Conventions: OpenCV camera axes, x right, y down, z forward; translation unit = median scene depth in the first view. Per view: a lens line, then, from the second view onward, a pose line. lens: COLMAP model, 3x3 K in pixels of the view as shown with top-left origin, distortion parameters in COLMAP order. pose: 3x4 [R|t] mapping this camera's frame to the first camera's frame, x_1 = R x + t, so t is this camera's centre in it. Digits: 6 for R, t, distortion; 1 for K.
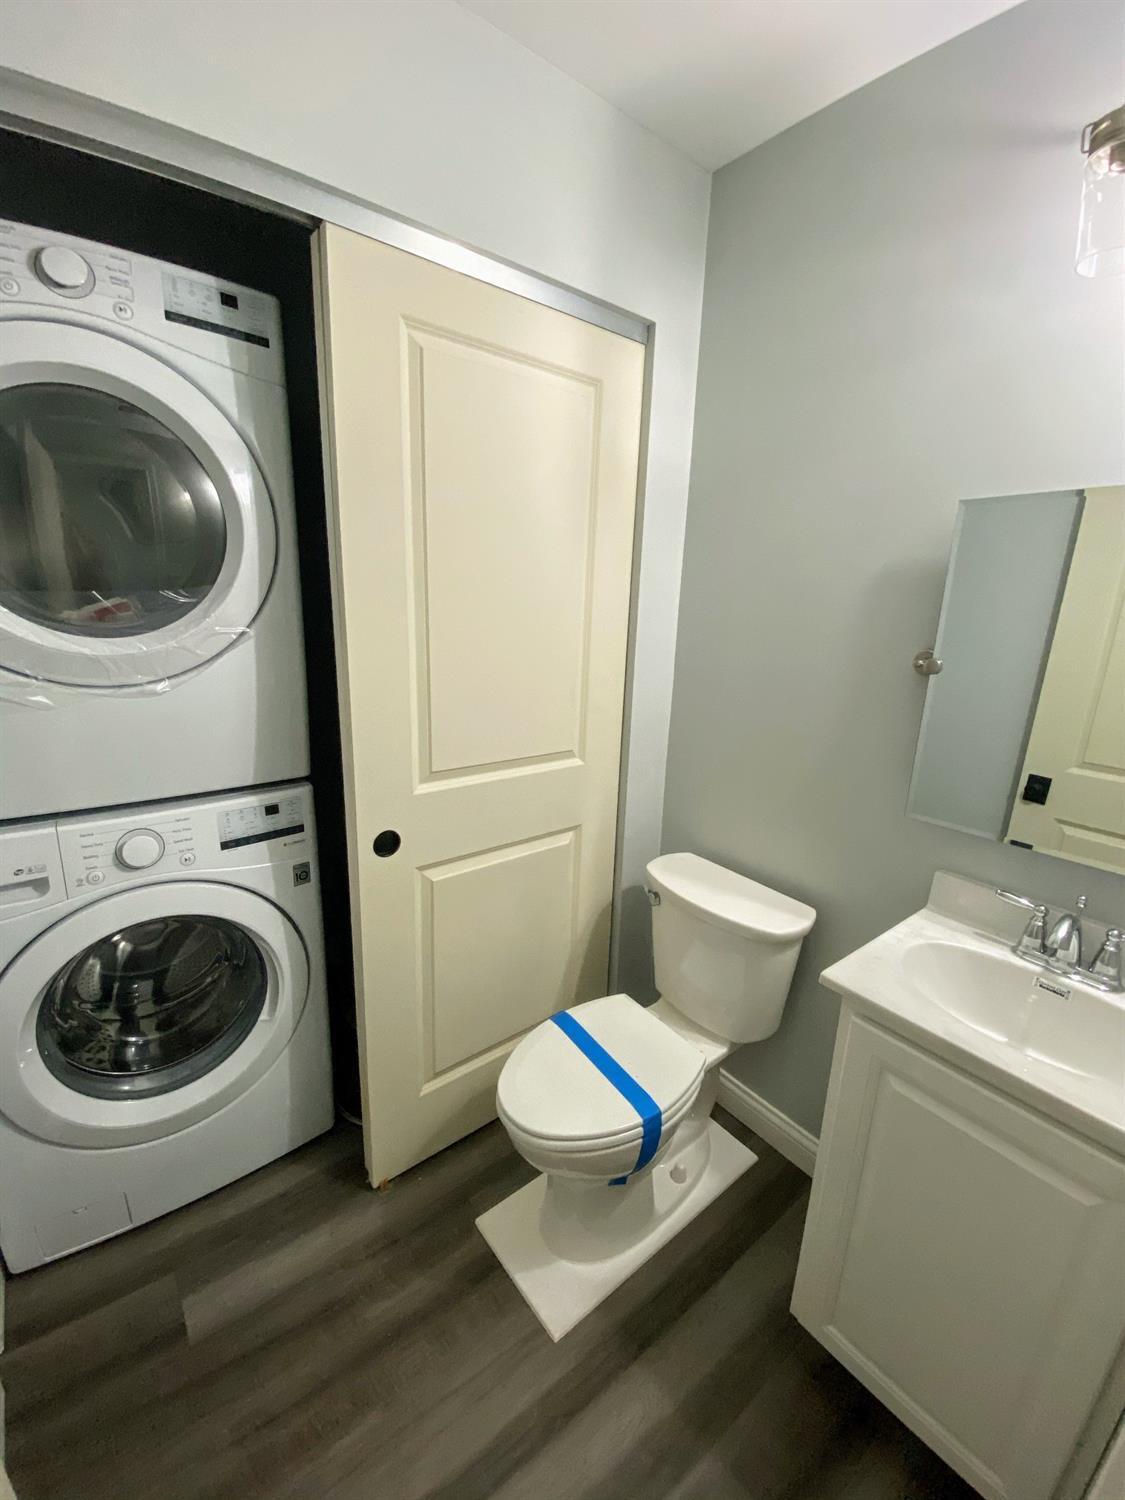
lens RADIAL K [[628.9, 0, 567.0], [0, 628.9, 744.3], [0, 0, 1]] dist [0.011936, -0.005960]
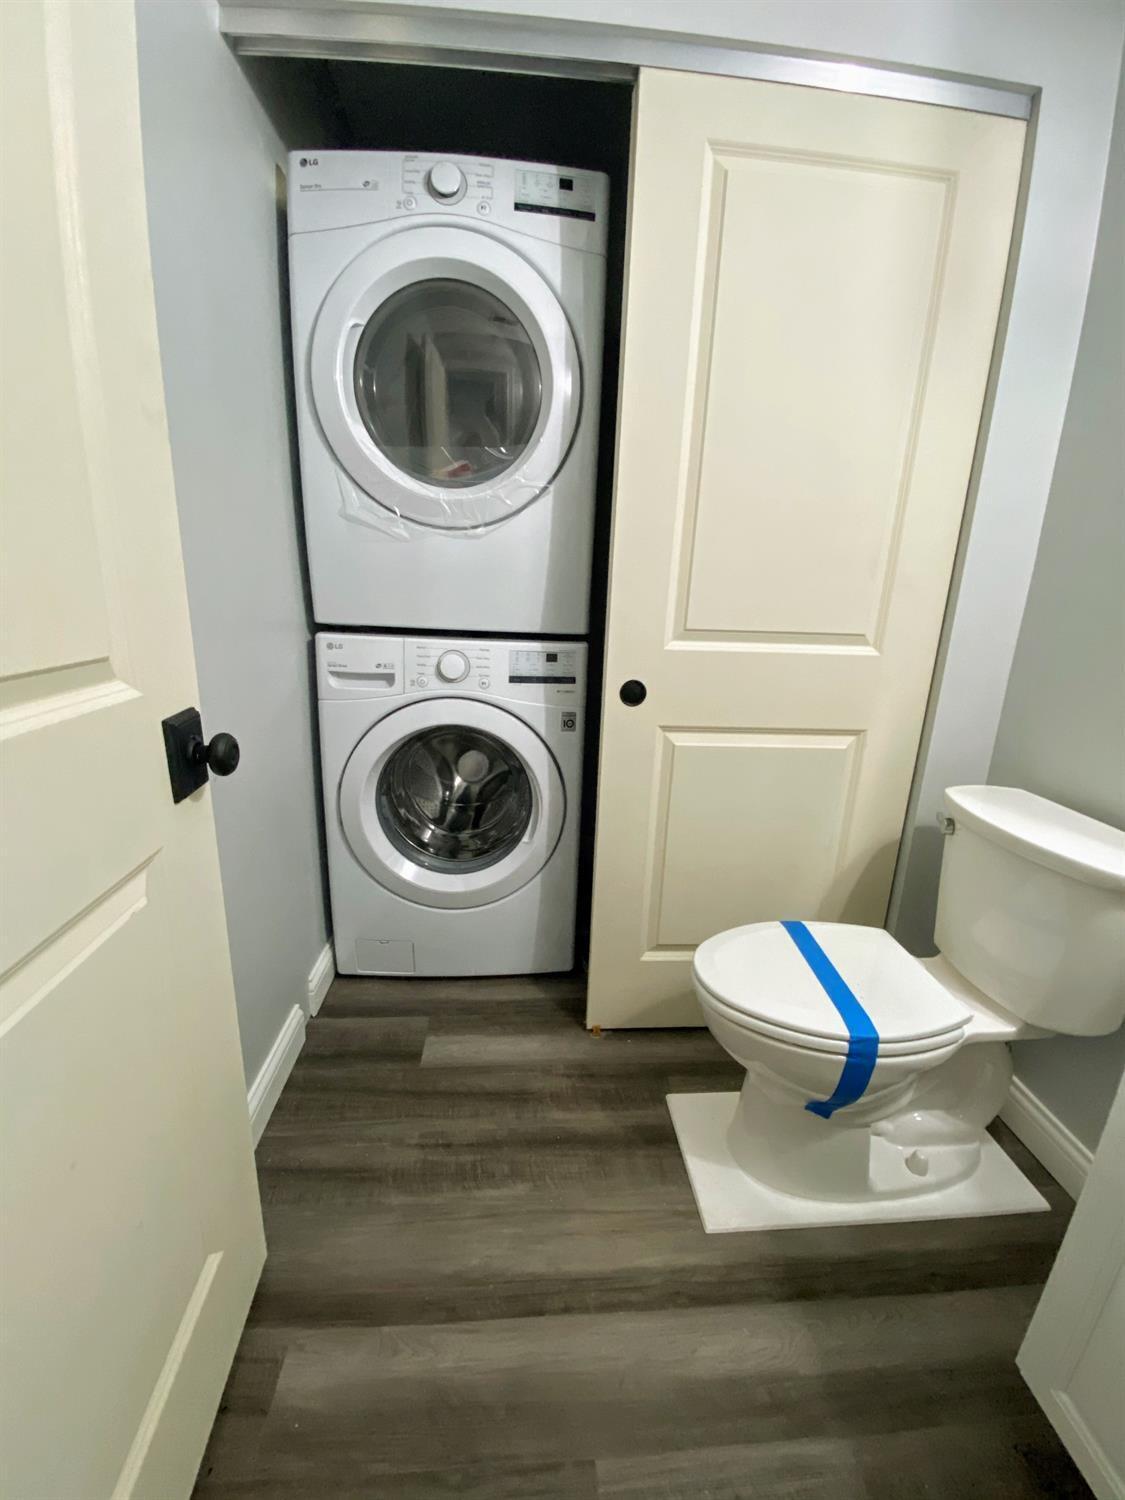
lens RADIAL K [[628.9, 0, 558.6], [0, 628.9, 745.7], [0, 0, 1]] dist [0.011936, -0.005960]
pose [[0.819974, 0.140087, -0.554994, 0.197300], [-0.146481, 0.988659, 0.033132, 0.227046], [0.553341, 0.054129, 0.831194, 0.074694]]
